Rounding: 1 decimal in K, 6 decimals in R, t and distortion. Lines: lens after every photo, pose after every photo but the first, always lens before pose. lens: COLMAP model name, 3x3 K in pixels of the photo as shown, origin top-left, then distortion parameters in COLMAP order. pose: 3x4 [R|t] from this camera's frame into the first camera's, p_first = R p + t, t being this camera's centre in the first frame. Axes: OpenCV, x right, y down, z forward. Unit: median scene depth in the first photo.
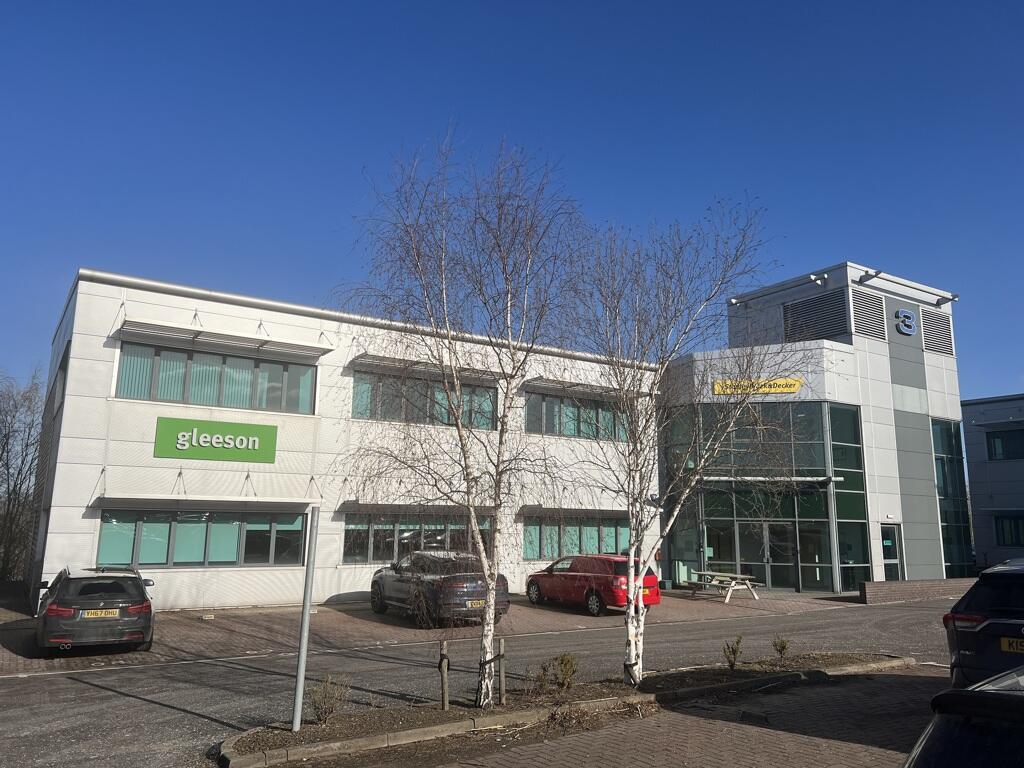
lens RADIAL K [[780.7, 0, 512.1], [0, 780.7, 380.1], [0, 0, 1]] dist [0.008392, -0.006823]
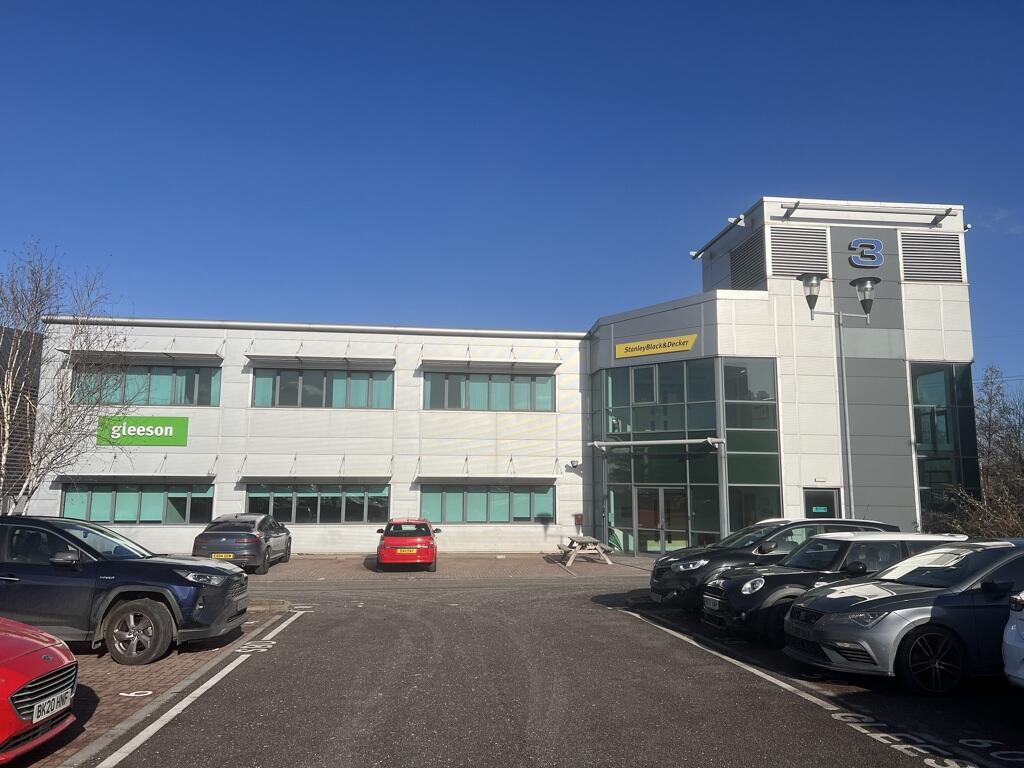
lens RADIAL K [[780.7, 0, 513.2], [0, 780.7, 384.7], [0, 0, 1]] dist [0.008392, -0.006823]
pose [[0.891717, -0.067480, -0.447535, 0.598265], [0.087636, 0.995852, 0.024459, 0.016263], [0.444028, -0.061031, 0.893932, 0.066222]]
